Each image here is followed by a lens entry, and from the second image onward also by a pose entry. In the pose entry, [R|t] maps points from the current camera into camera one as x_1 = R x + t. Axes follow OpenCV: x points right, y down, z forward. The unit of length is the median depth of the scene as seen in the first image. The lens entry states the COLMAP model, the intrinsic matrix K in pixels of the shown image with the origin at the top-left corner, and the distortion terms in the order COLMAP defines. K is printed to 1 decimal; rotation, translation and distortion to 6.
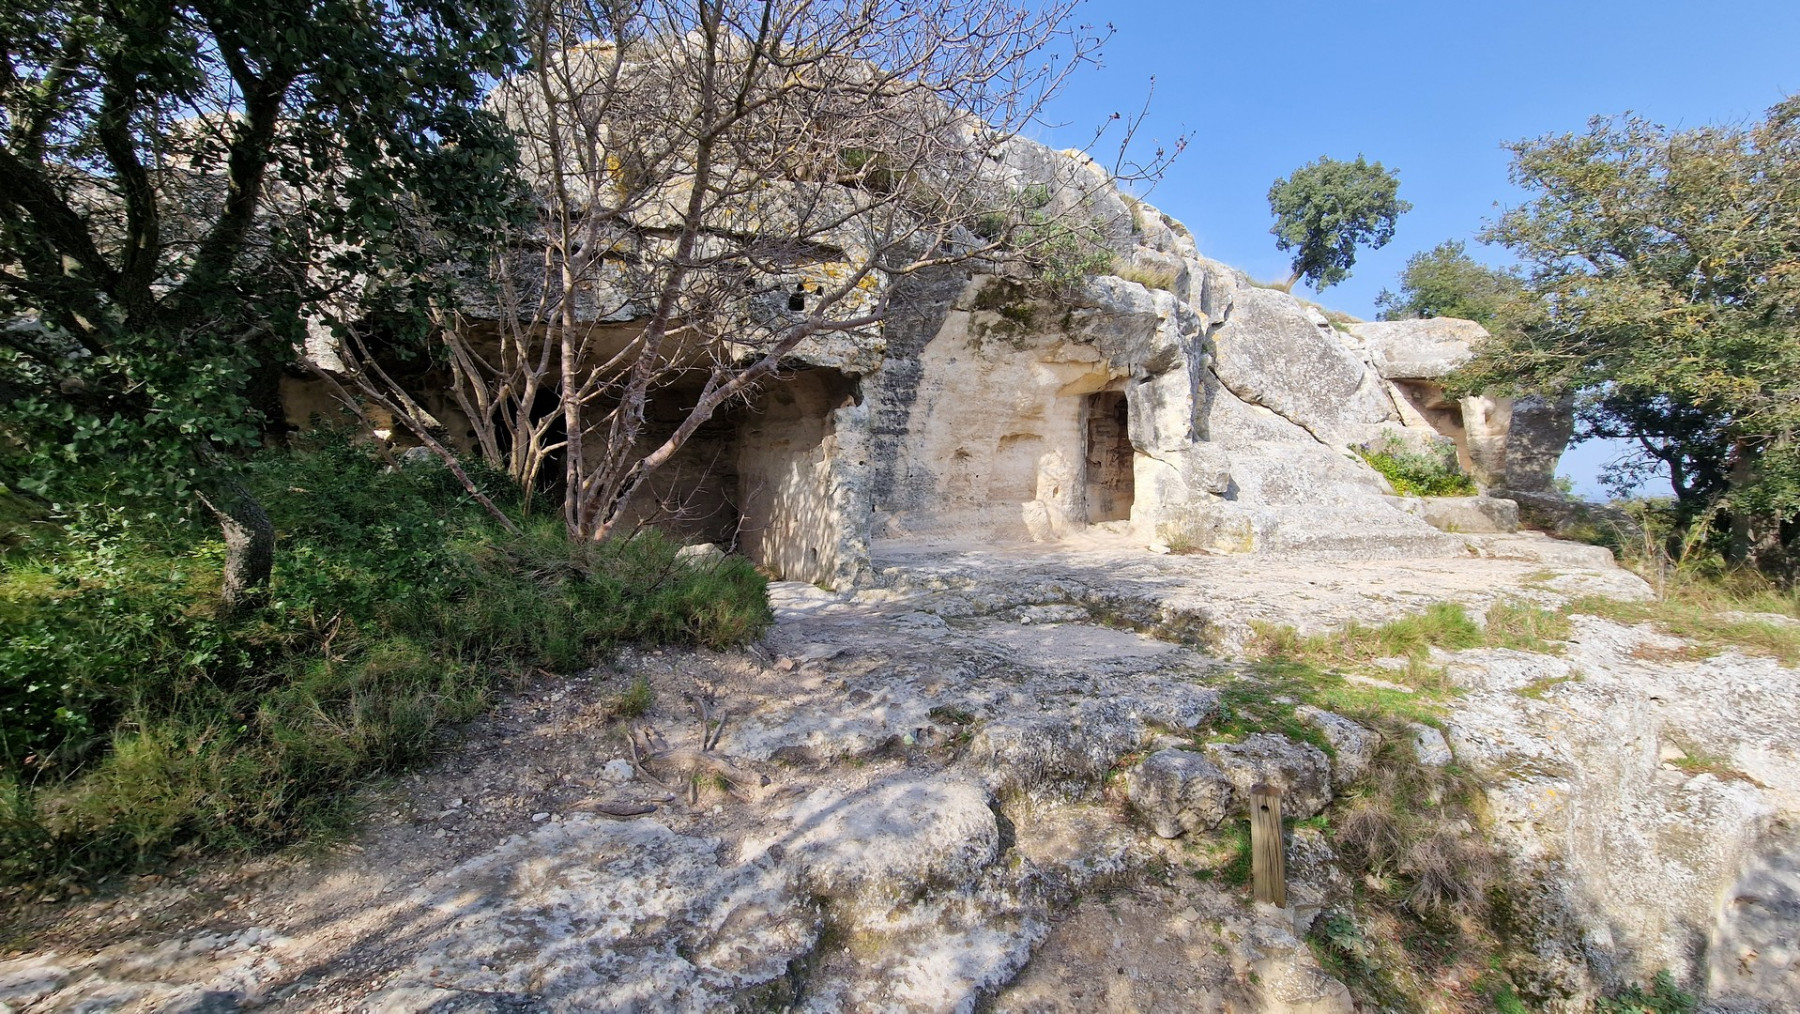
lens RADIAL K [[727.6, 0, 900.9], [0, 727.6, 508.0], [0, 0, 1]] dist [-0.000693, -0.000064]
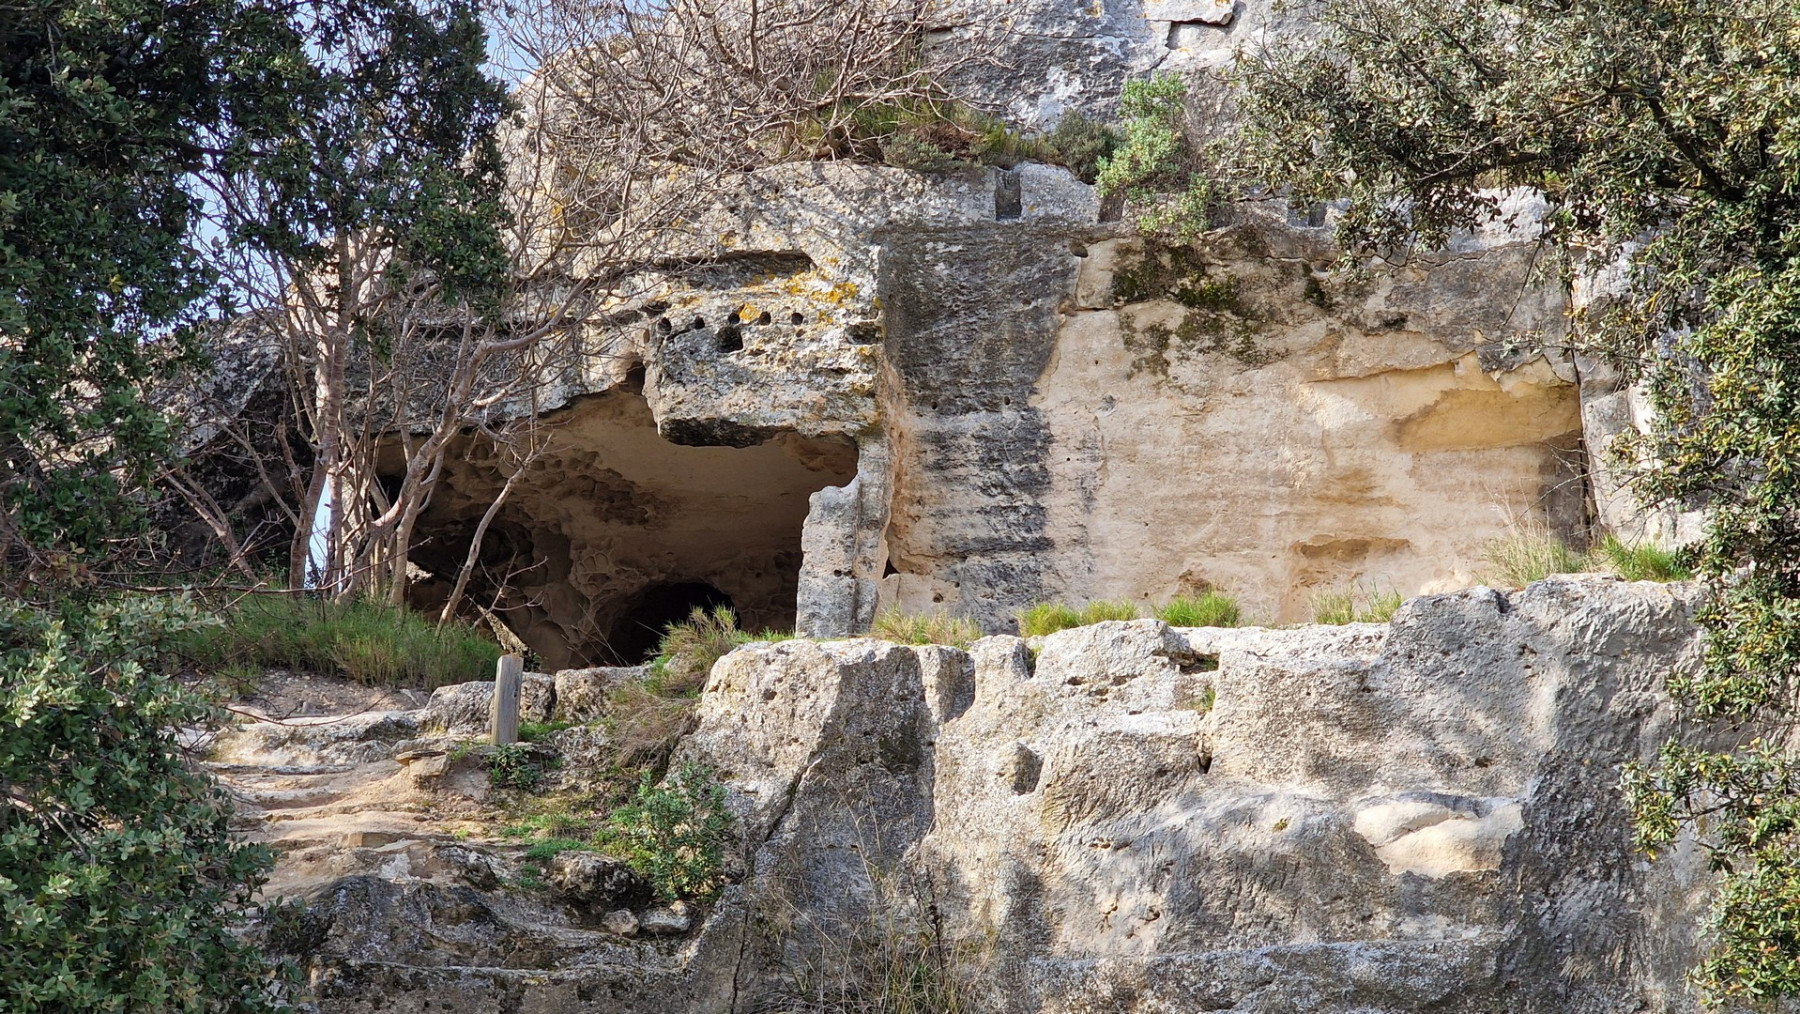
lens RADIAL K [[3420.9, 0, 872.7], [0, 3420.9, 598.0], [0, 0, 1]] dist [-0.043404, 0.000000]
pose [[0.711719, -0.124670, -0.691313, 1.332621], [-0.071631, 0.966115, -0.247974, 0.457534], [0.698803, 0.226007, 0.678672, -0.635793]]
